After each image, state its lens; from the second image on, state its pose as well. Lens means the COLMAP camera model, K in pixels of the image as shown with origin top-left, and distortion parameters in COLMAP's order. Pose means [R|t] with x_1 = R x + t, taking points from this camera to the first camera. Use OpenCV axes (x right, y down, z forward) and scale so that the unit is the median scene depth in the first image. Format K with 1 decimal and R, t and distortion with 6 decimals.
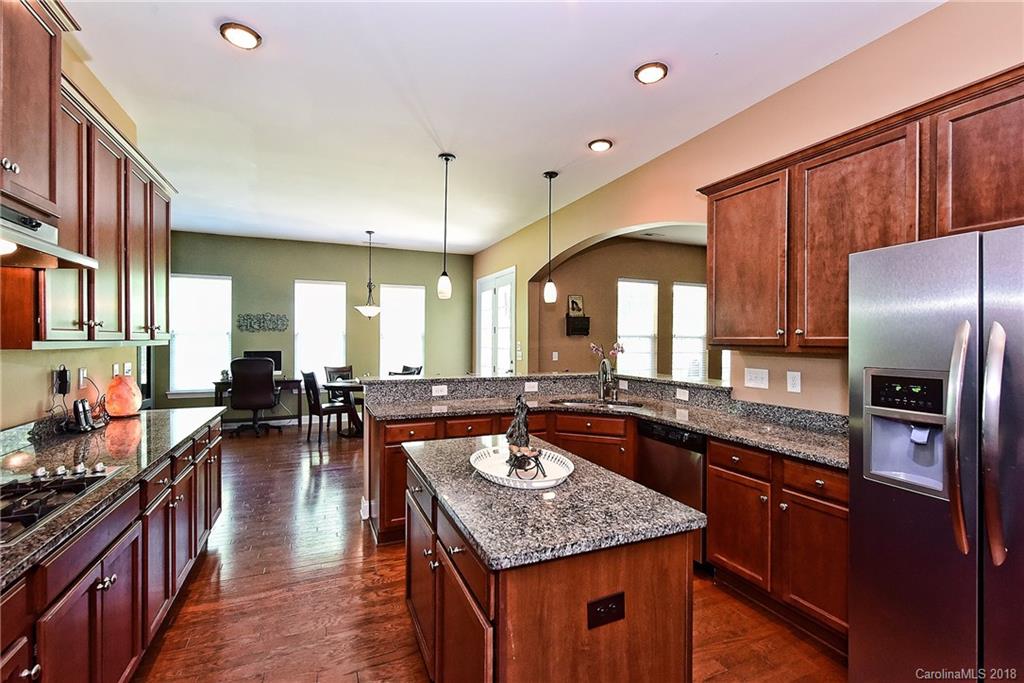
lens RADIAL K [[454.8, 0, 518.3], [0, 454.8, 340.2], [0, 0, 1]] dist [0.002505, 0.000124]
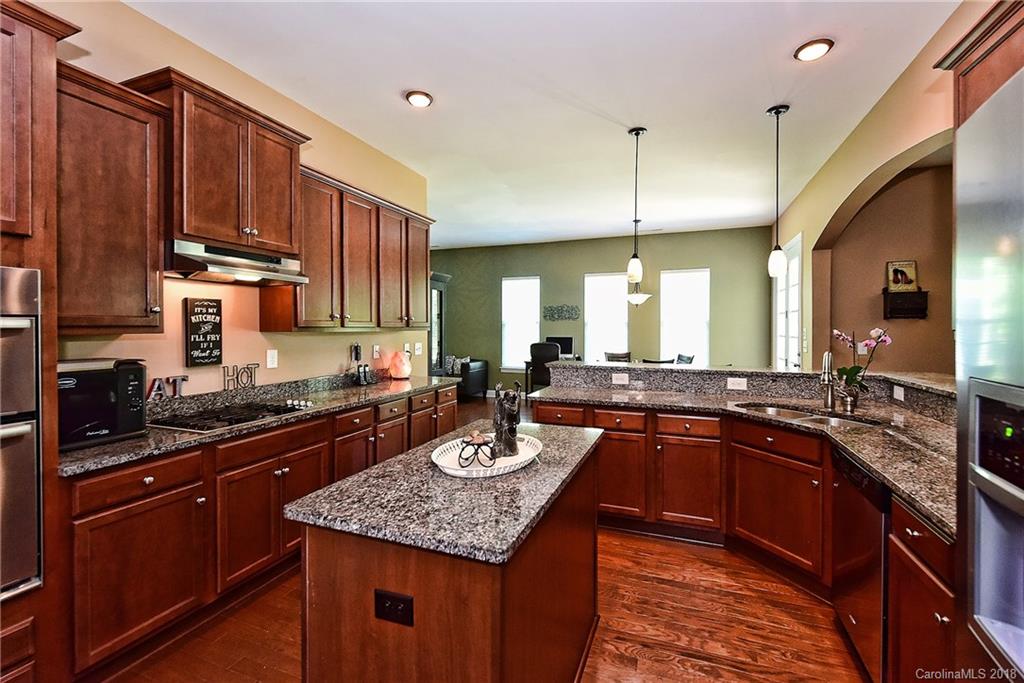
lens RADIAL K [[454.8, 0, 519.4], [0, 454.8, 326.5], [0, 0, 1]] dist [0.002505, 0.000124]
pose [[0.707573, -0.005280, -0.706620, 0.327161], [0.002251, 0.999984, -0.005217, 0.004727], [0.706637, 0.002101, 0.707574, 0.160376]]
